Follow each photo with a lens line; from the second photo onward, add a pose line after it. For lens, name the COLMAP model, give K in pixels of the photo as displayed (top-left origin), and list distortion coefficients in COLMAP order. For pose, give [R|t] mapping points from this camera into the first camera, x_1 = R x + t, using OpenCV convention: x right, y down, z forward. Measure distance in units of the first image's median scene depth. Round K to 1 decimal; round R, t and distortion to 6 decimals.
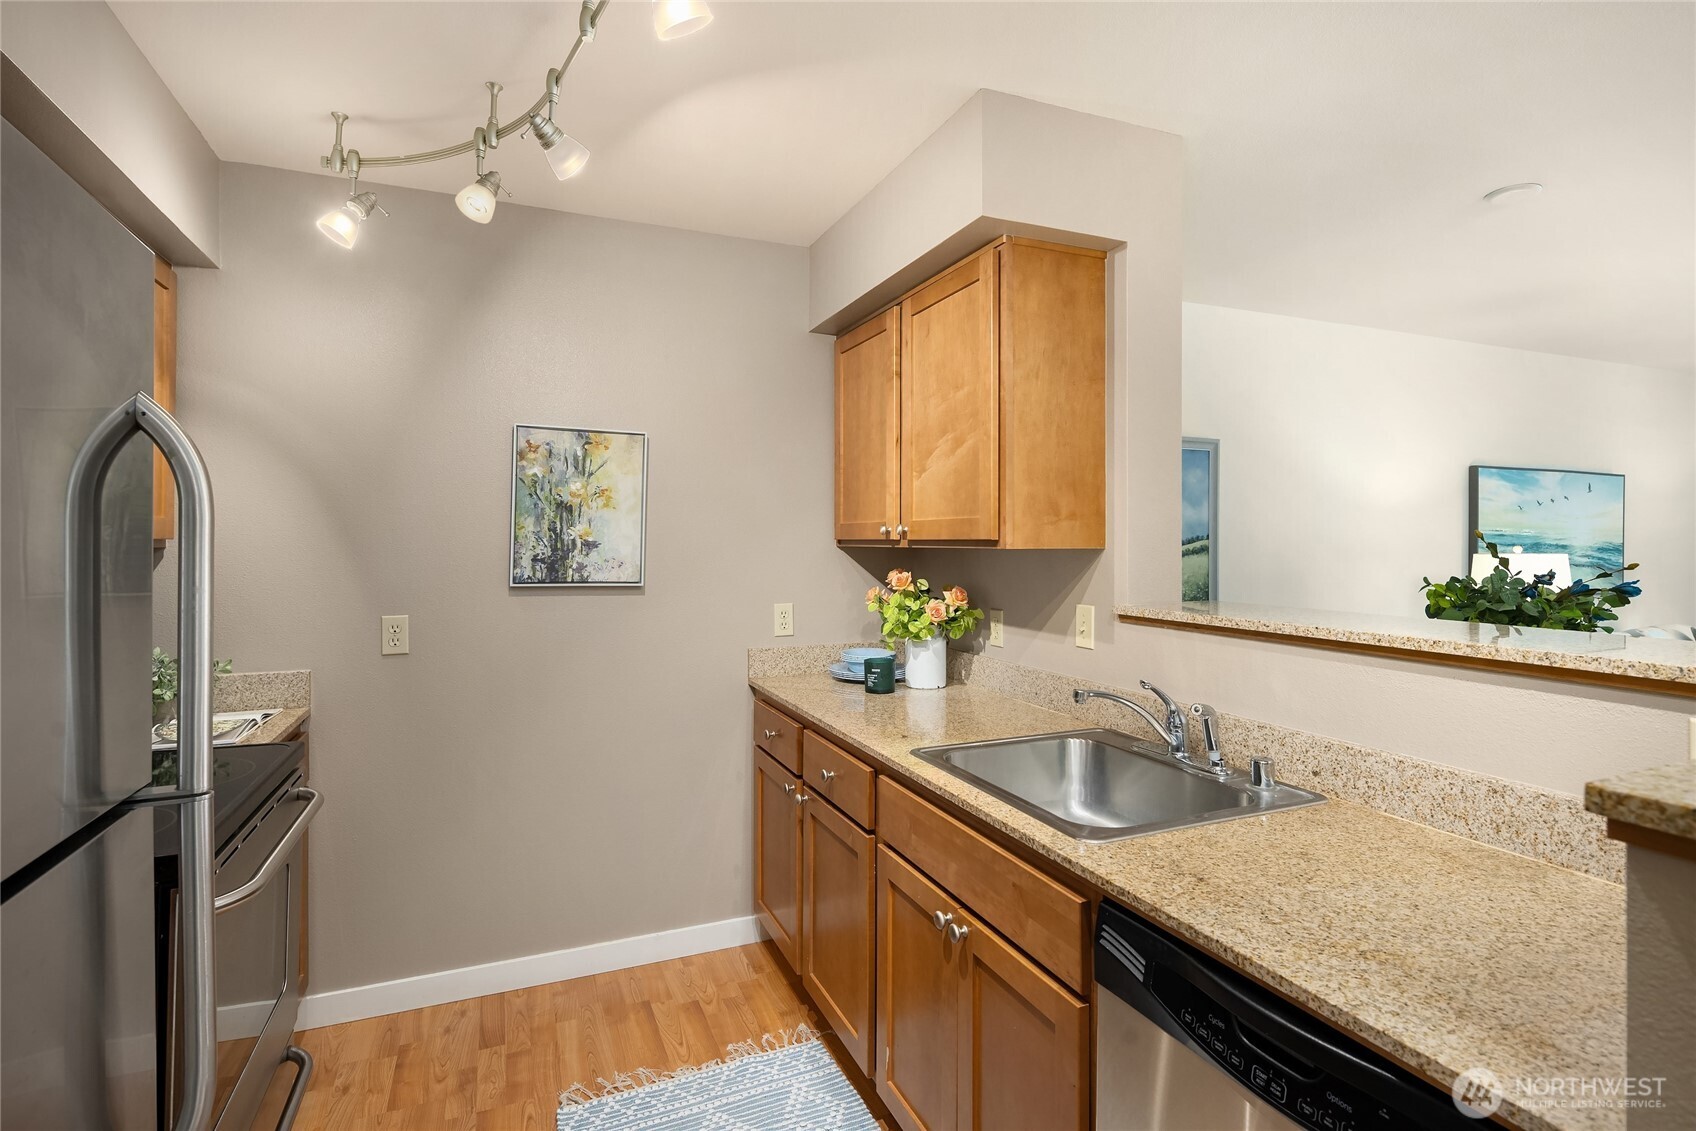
lens RADIAL K [[836.2, 0, 868.8], [0, 836.2, 534.1], [0, 0, 1]] dist [0.005827, -0.000897]
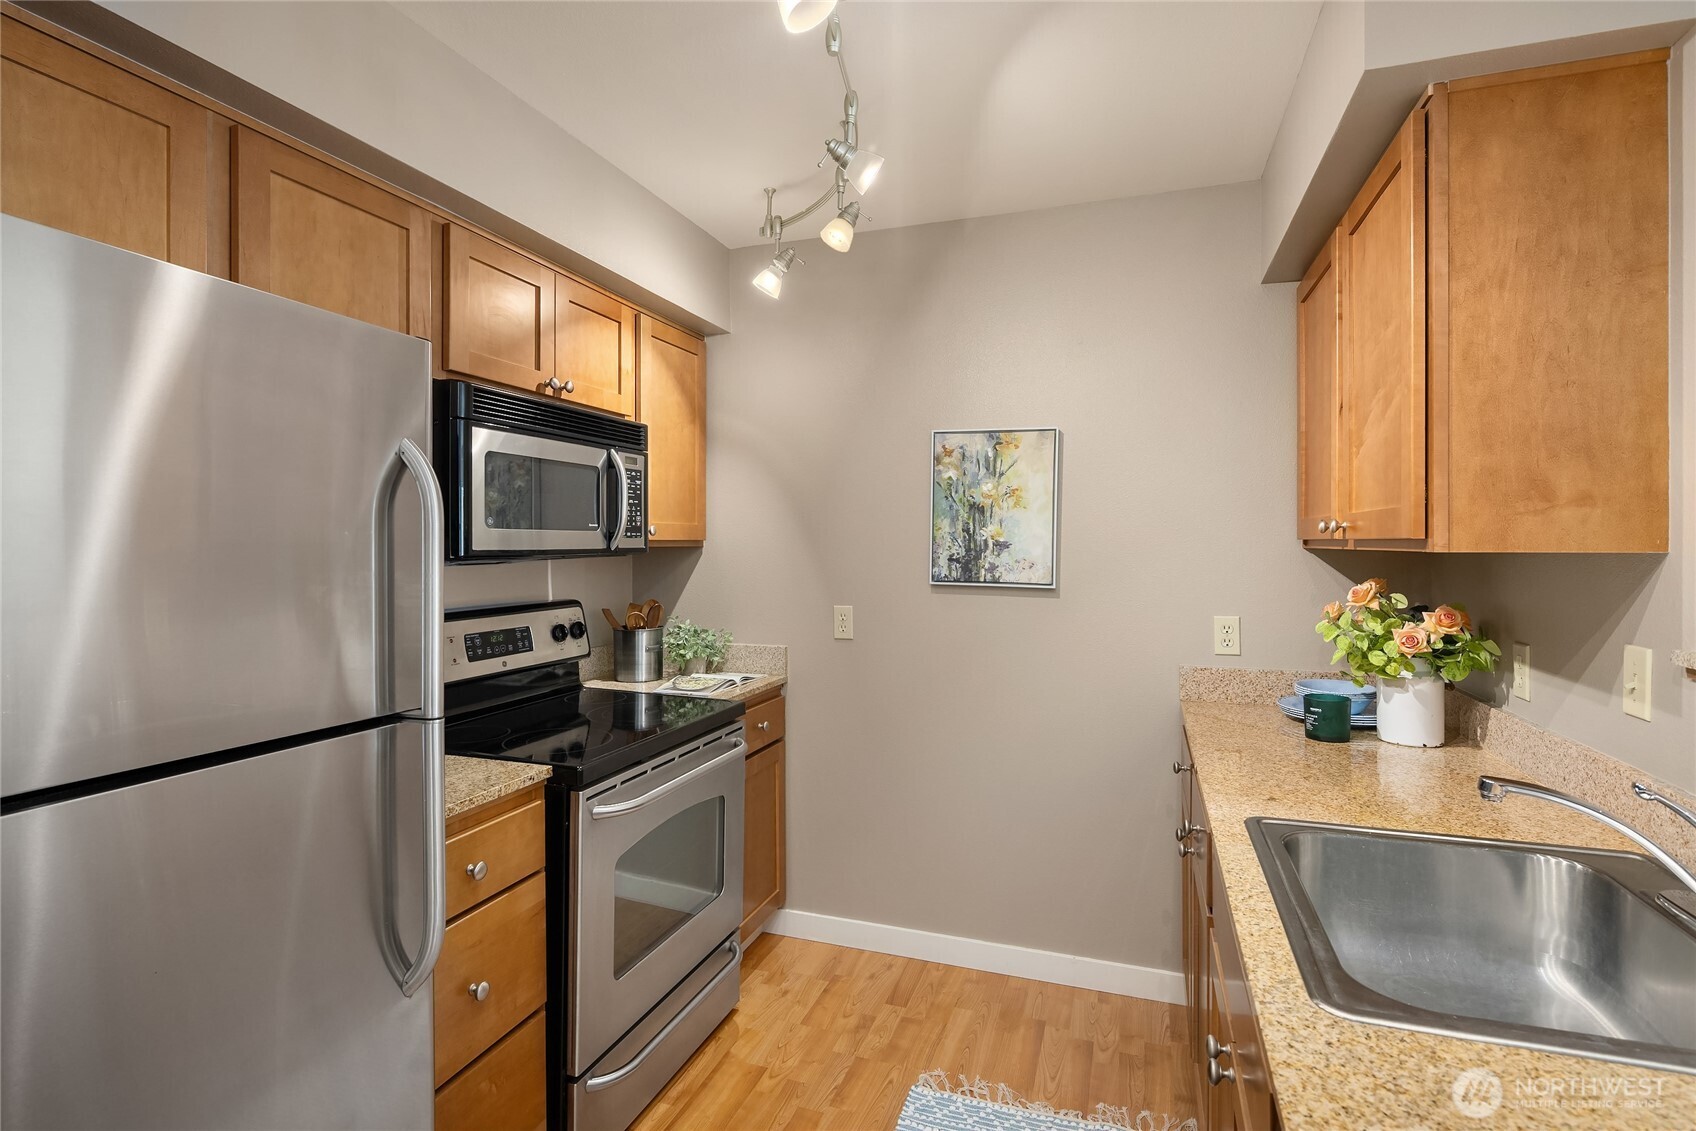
lens RADIAL K [[840.2, 0, 847.2], [0, 840.2, 544.1], [0, 0, 1]] dist [0.003820, -0.001201]
pose [[0.732396, 0.001456, -0.680877, 0.221246], [0.005217, 0.999956, 0.007750, 0.002774], [0.680859, -0.009229, 0.732357, 0.144594]]
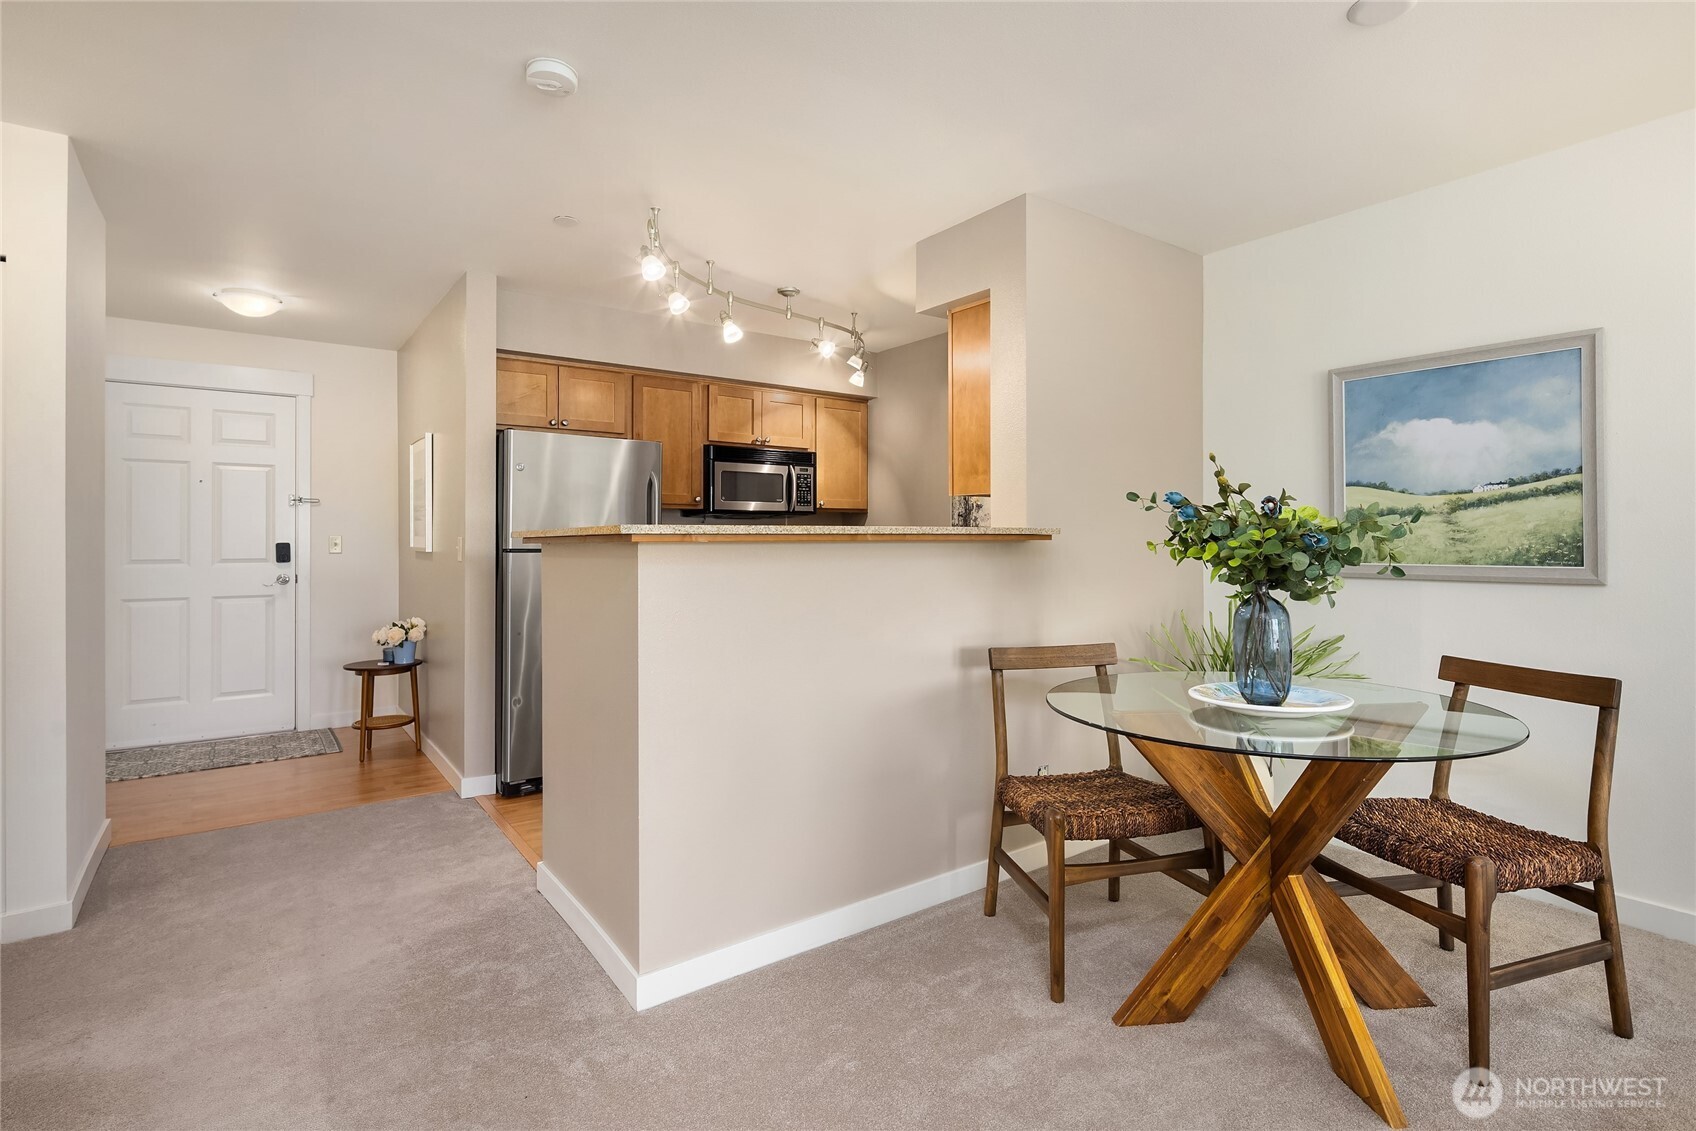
lens RADIAL K [[840.2, 0, 847.2], [0, 840.2, 544.1], [0, 0, 1]] dist [0.003820, -0.001201]
pose [[0.209110, 0.004873, -0.977880, 1.417674], [0.009155, 0.999934, 0.006941, 0.081206], [0.977849, -0.010404, 0.209051, 0.353866]]
